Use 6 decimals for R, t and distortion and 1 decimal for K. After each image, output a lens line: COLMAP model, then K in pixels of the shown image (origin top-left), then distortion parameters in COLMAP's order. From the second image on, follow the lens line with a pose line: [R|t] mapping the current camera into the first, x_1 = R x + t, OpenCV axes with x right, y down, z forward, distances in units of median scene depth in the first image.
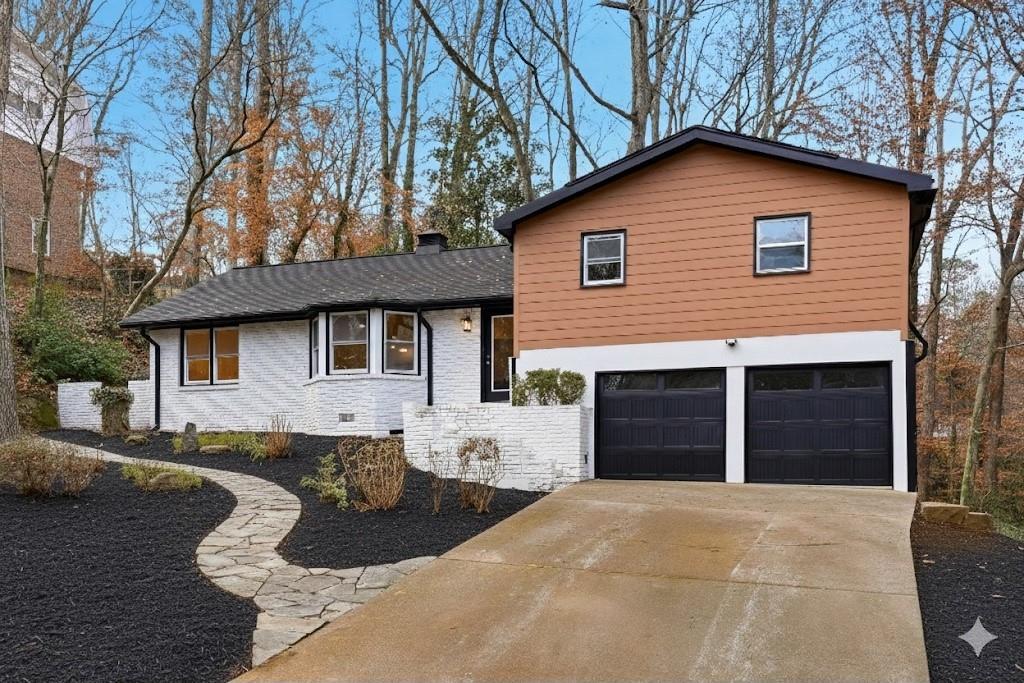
lens RADIAL K [[433.3, 0, 510.8], [0, 433.3, 330.7], [0, 0, 1]] dist [-0.012665, 0.003488]
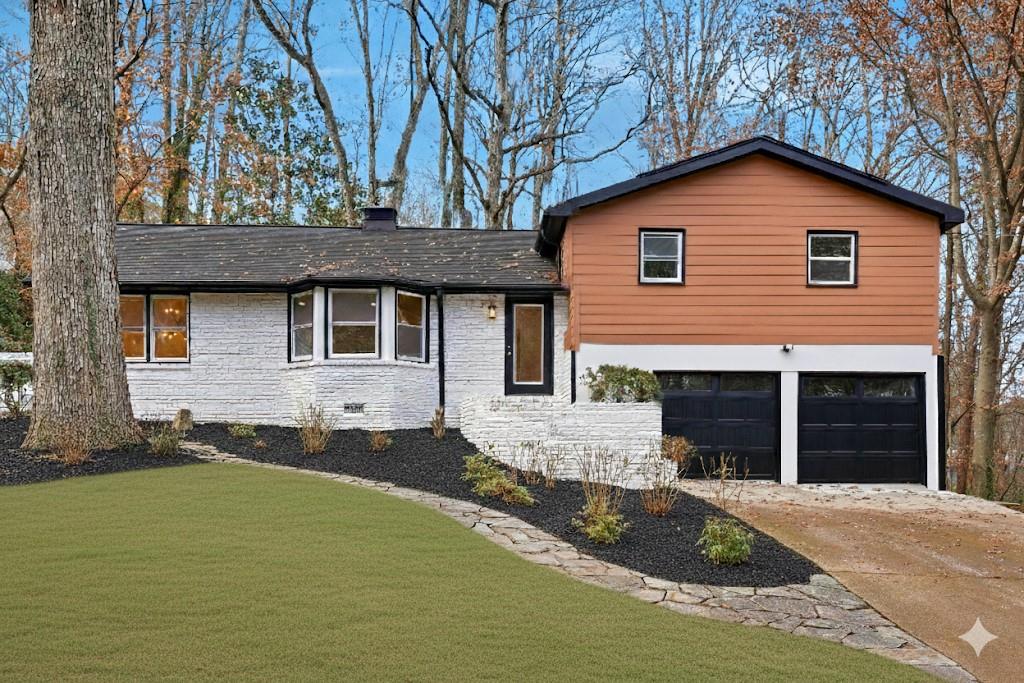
lens RADIAL K [[433.3, 0, 510.8], [0, 433.3, 330.7], [0, 0, 1]] dist [-0.012665, 0.003488]
pose [[0.979747, 0.063594, 0.189871, -0.301722], [-0.066427, 0.997754, 0.008586, 0.018016], [-0.188898, -0.021024, 0.981772, 0.088902]]
